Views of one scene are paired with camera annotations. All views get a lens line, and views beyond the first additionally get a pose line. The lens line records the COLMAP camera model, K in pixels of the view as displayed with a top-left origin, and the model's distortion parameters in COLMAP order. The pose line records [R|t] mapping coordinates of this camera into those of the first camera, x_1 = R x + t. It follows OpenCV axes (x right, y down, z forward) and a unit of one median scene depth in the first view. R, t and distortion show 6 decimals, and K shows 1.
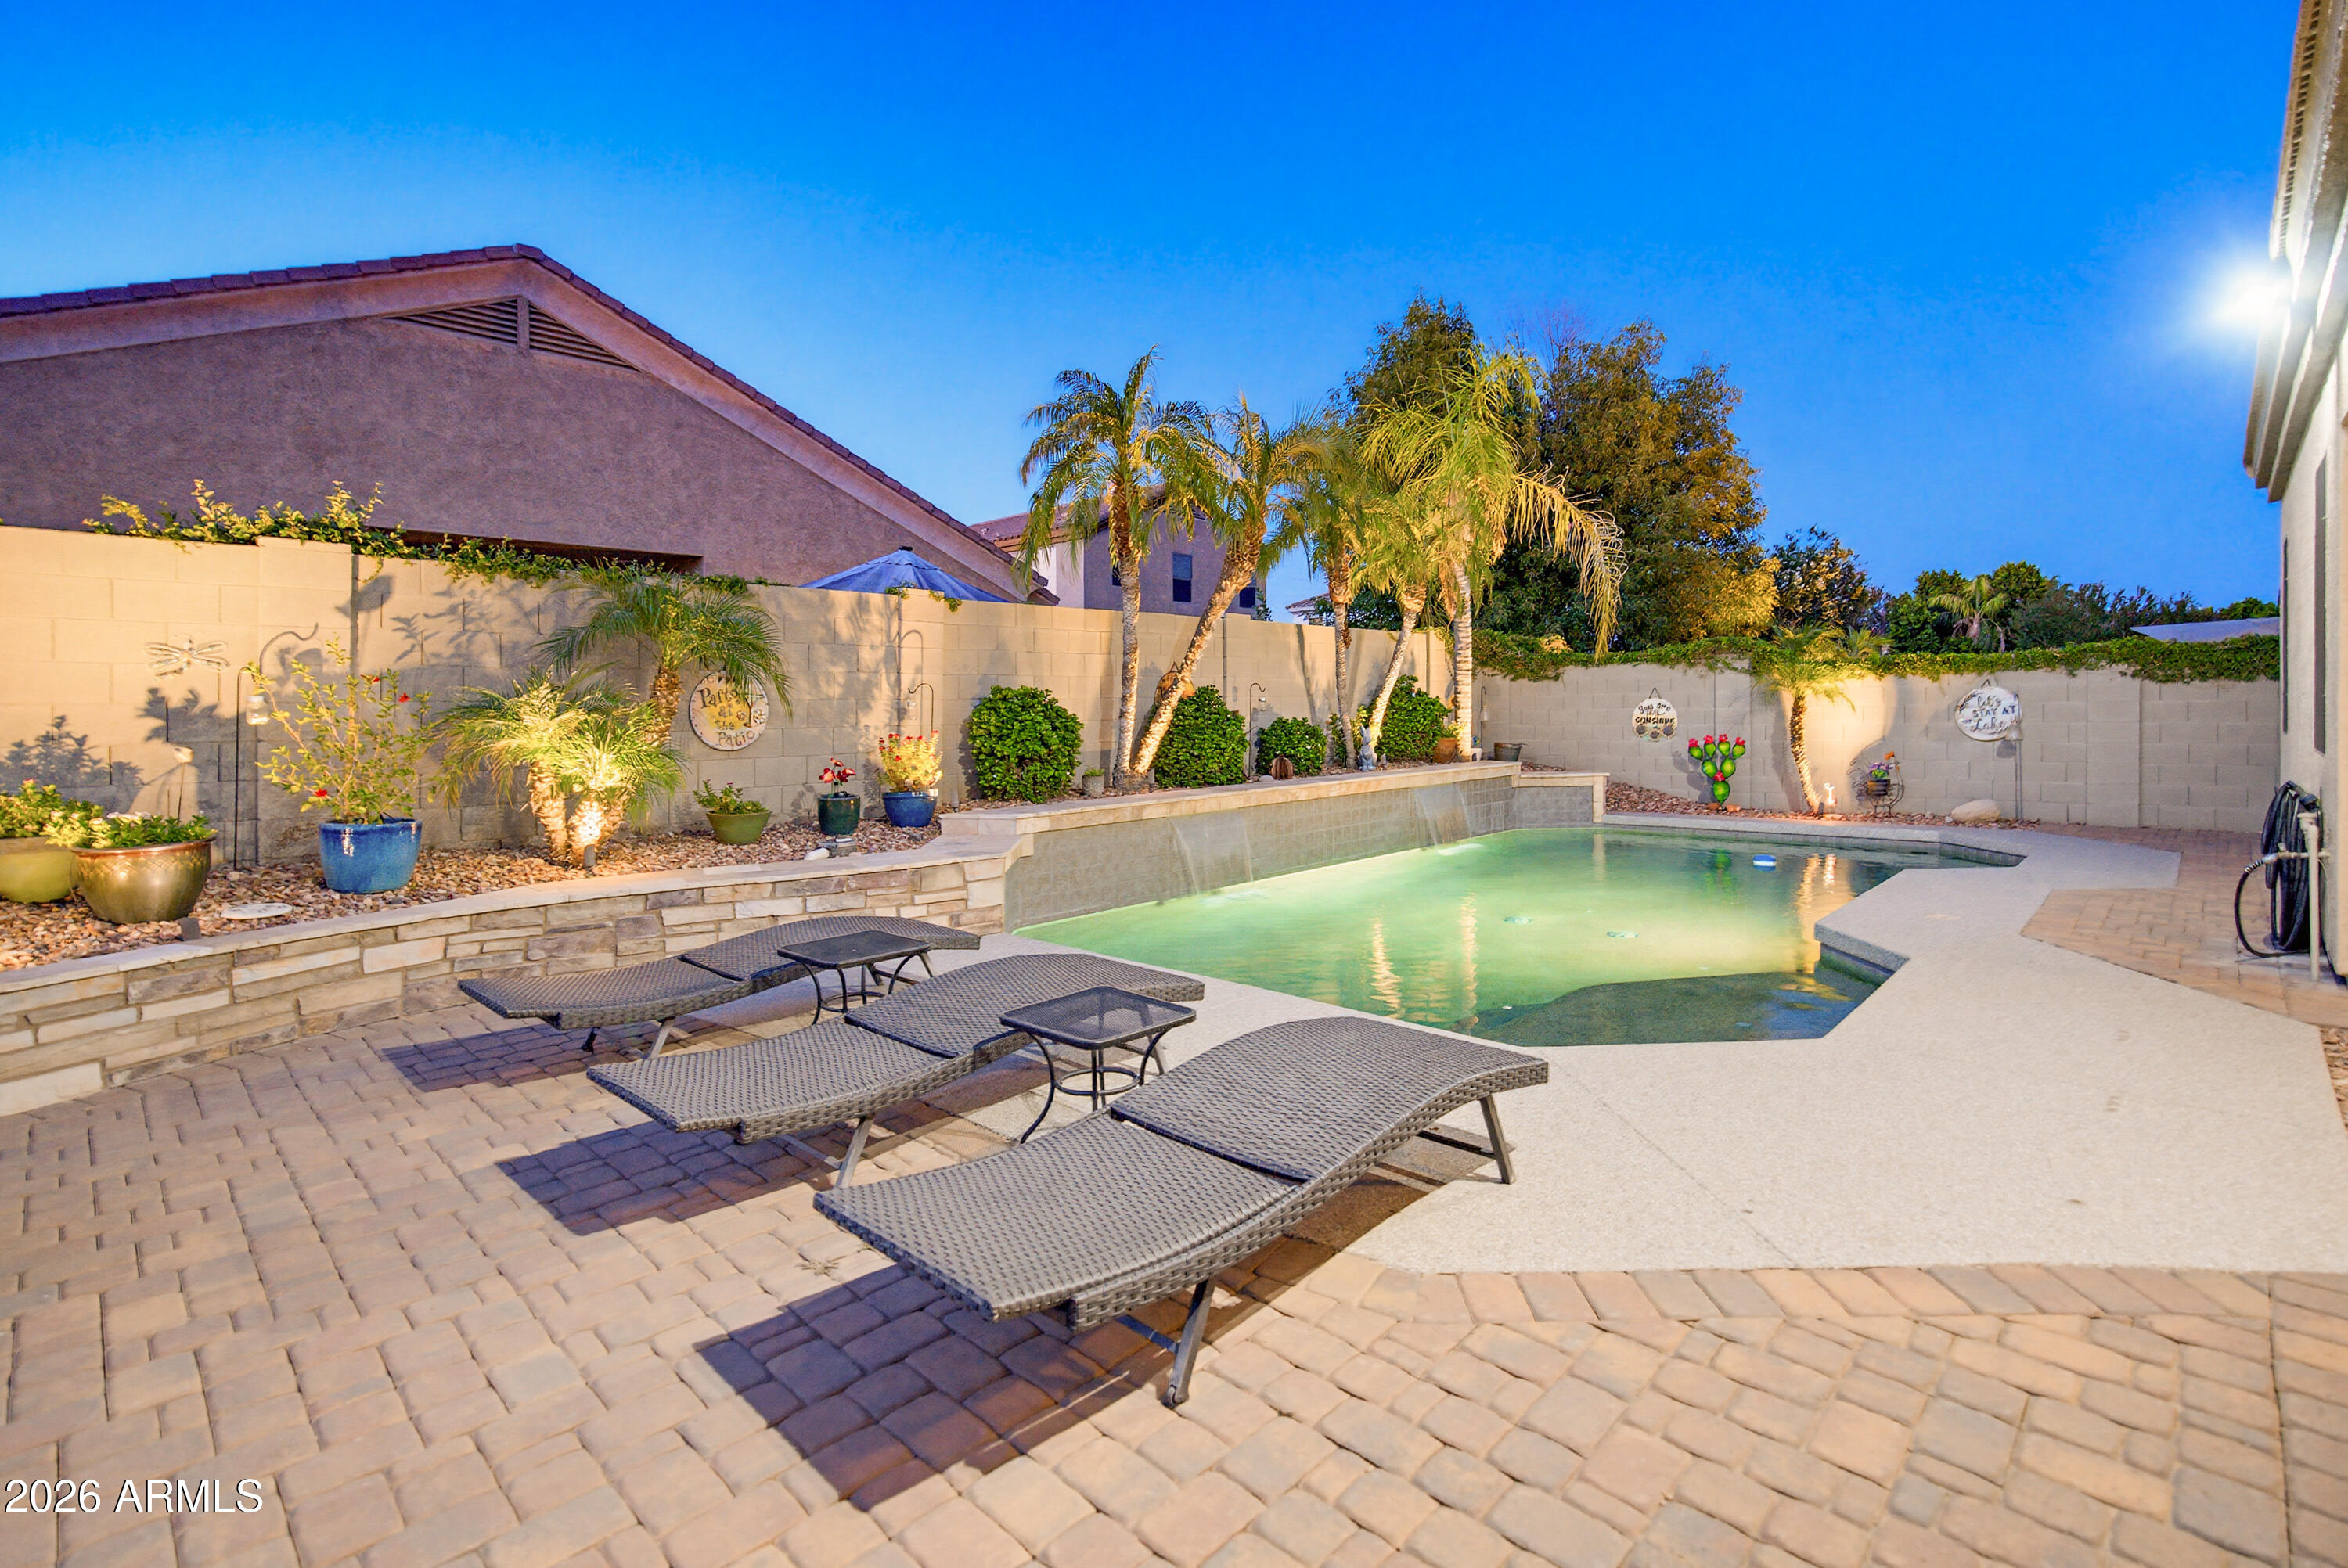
lens RADIAL K [[1069.5, 0, 1177.1], [0, 1069.5, 711.4], [0, 0, 1]] dist [-0.005296, 0.000186]
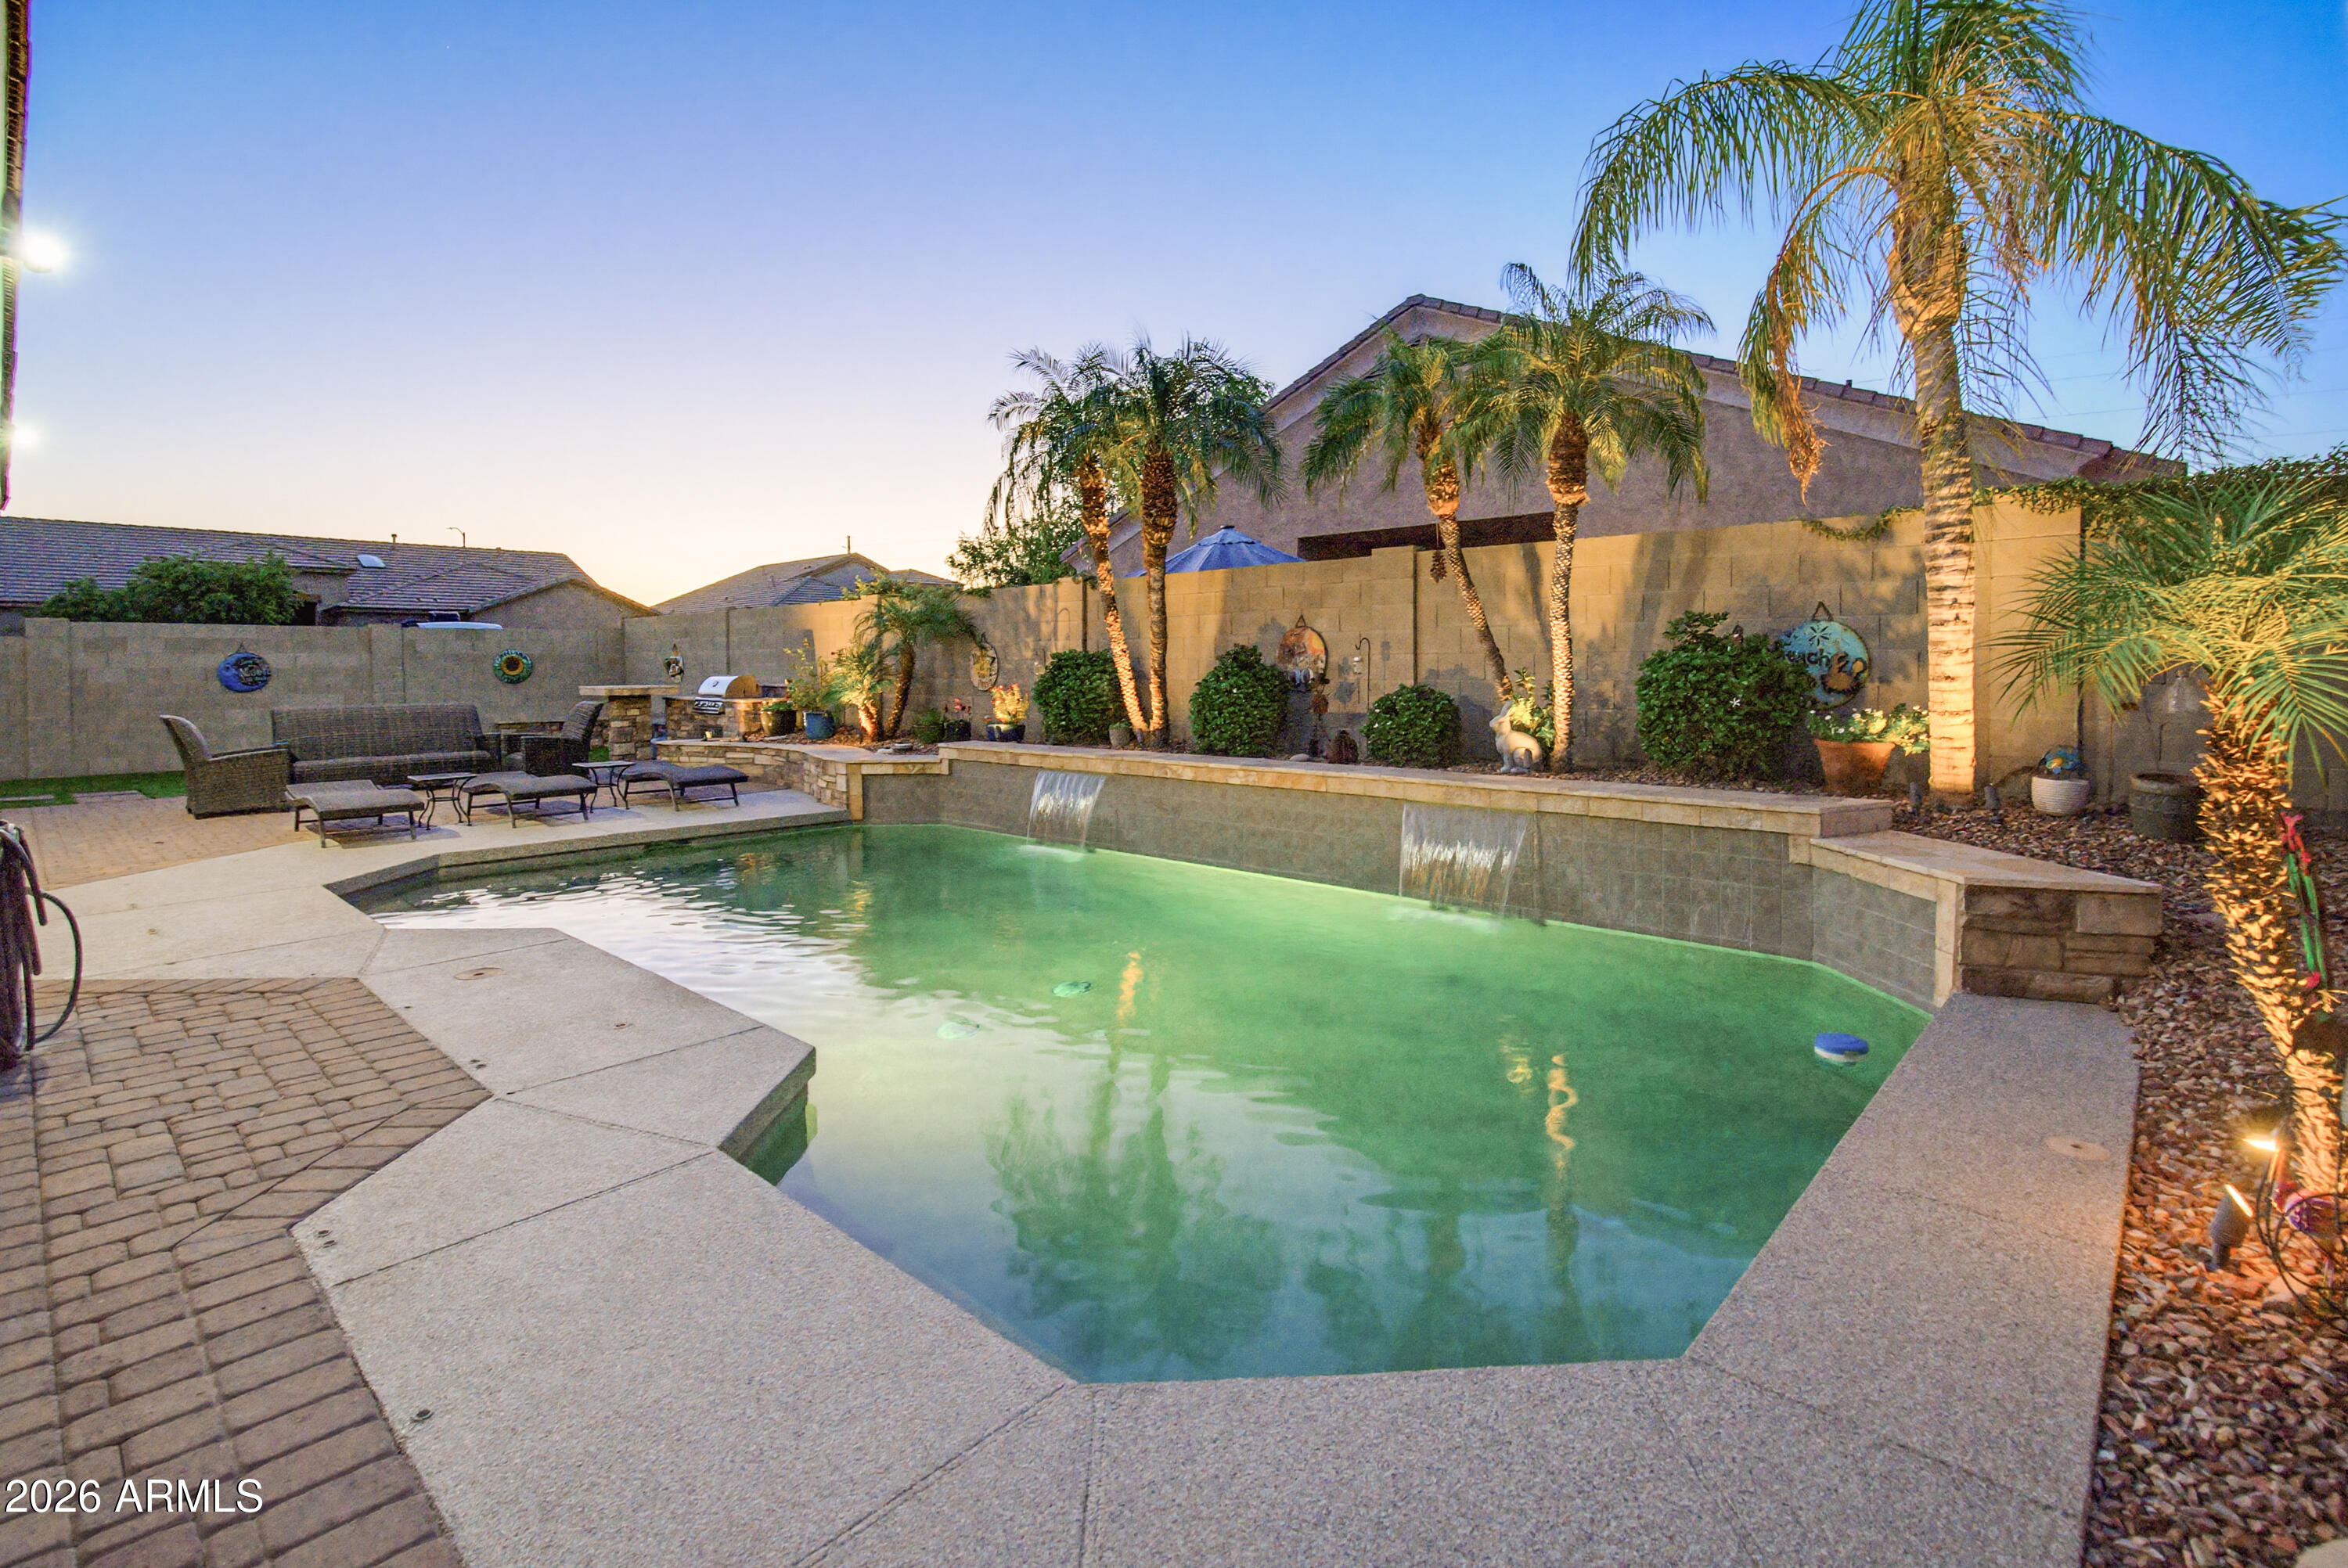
lens RADIAL K [[1086.8, 0, 1215.9], [0, 1086.8, 692.8], [0, 0, 1]] dist [-0.003943, -0.000620]
pose [[0.041823, 0.043988, -0.998156, 0.895968], [0.005138, 0.999008, 0.044241, -0.022941], [0.999112, -0.006979, 0.041556, 0.898567]]
